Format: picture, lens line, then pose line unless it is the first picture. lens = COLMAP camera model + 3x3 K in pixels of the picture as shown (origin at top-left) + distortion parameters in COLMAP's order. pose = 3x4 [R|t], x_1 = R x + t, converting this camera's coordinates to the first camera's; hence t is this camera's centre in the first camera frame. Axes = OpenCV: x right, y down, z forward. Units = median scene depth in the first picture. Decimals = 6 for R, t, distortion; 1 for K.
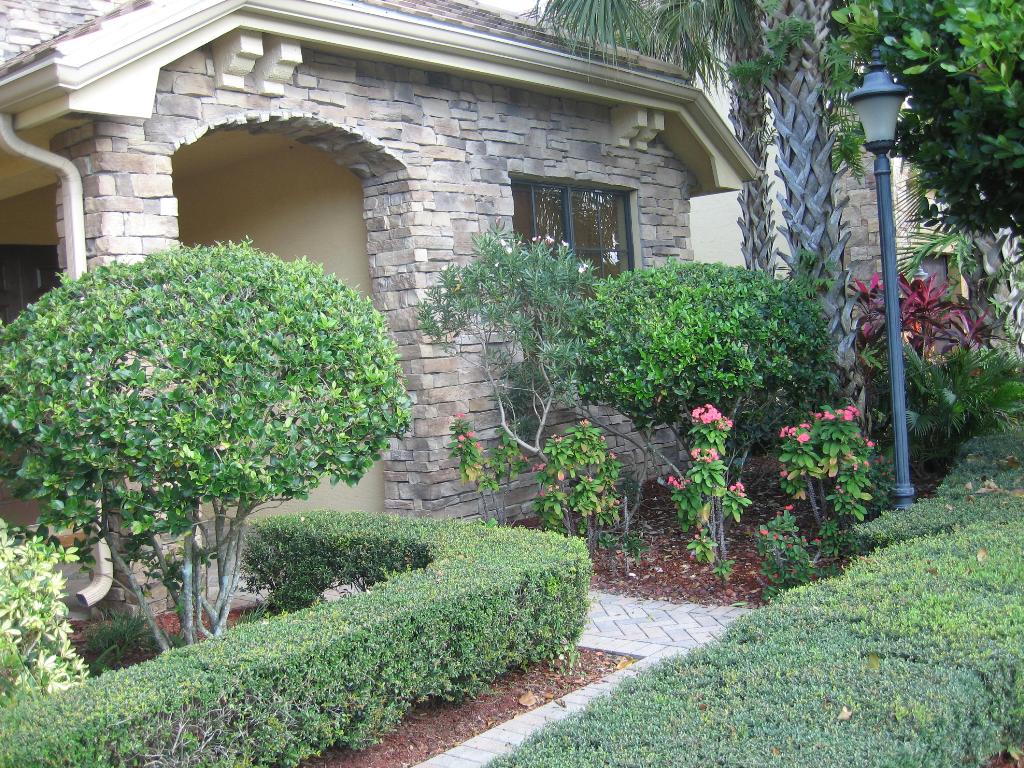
lens RADIAL K [[1137.2, 0, 509.4], [0, 1137.2, 391.8], [0, 0, 1]] dist [-0.089303, 0.000000]
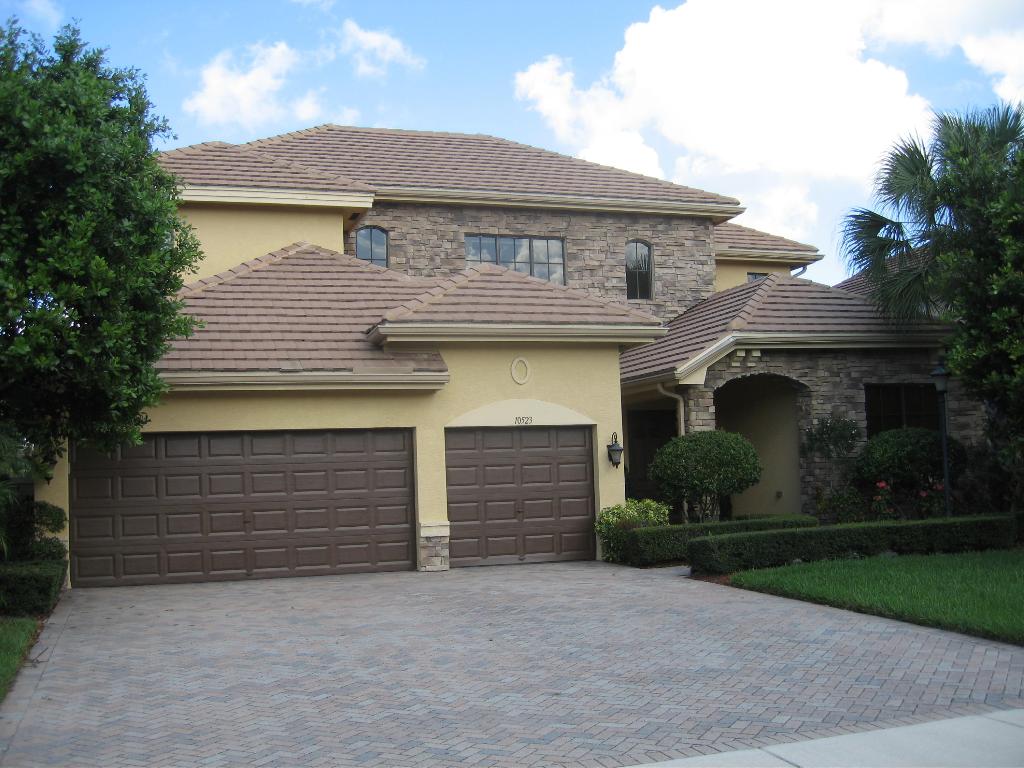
lens RADIAL K [[1137.2, 0, 513.1], [0, 1137.2, 385.5], [0, 0, 1]] dist [-0.089303, 0.000000]
pose [[0.846819, -0.003936, -0.531866, 0.773609], [-0.045652, 0.995745, -0.080054, 0.035141], [0.529918, 0.092072, 0.843036, -1.658852]]
